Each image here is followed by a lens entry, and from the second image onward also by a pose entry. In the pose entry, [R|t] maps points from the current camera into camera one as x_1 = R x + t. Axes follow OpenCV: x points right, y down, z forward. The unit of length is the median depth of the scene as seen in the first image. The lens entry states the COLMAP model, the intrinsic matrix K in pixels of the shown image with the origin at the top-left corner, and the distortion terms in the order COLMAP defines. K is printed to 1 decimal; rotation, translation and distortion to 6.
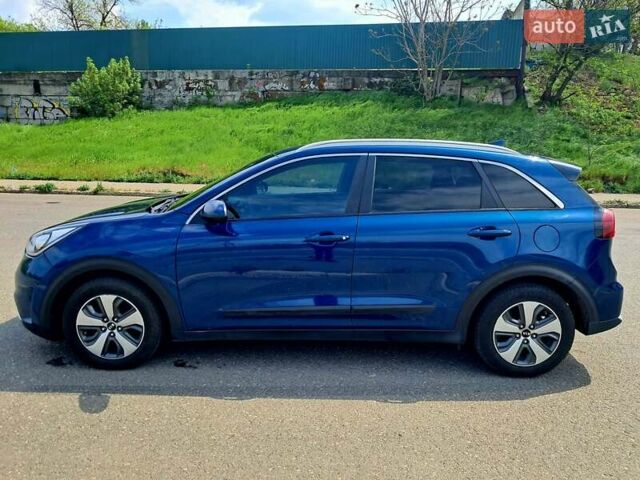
lens RADIAL K [[535.6, 0, 320.0], [0, 535.6, 240.0], [0, 0, 1]] dist [-0.001688, 0.003429]
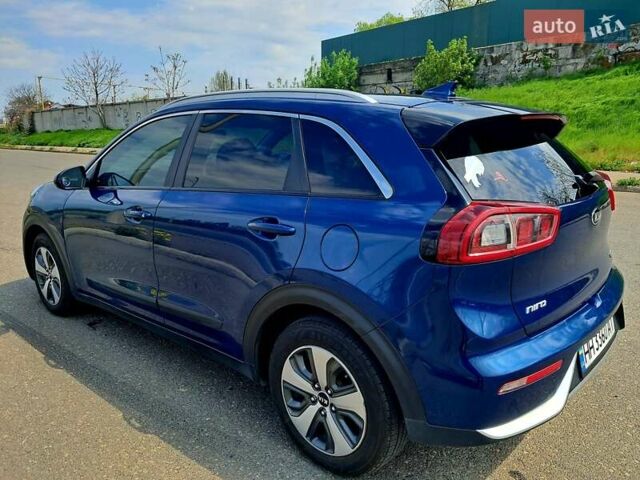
lens RADIAL K [[535.6, 0, 320.0], [0, 535.6, 240.0], [0, 0, 1]] dist [-0.001688, 0.003429]
pose [[0.719192, 0.116800, -0.684924, 0.159926], [-0.098278, 0.992959, 0.066135, -0.009252], [0.687826, 0.019749, 0.725607, 0.113986]]
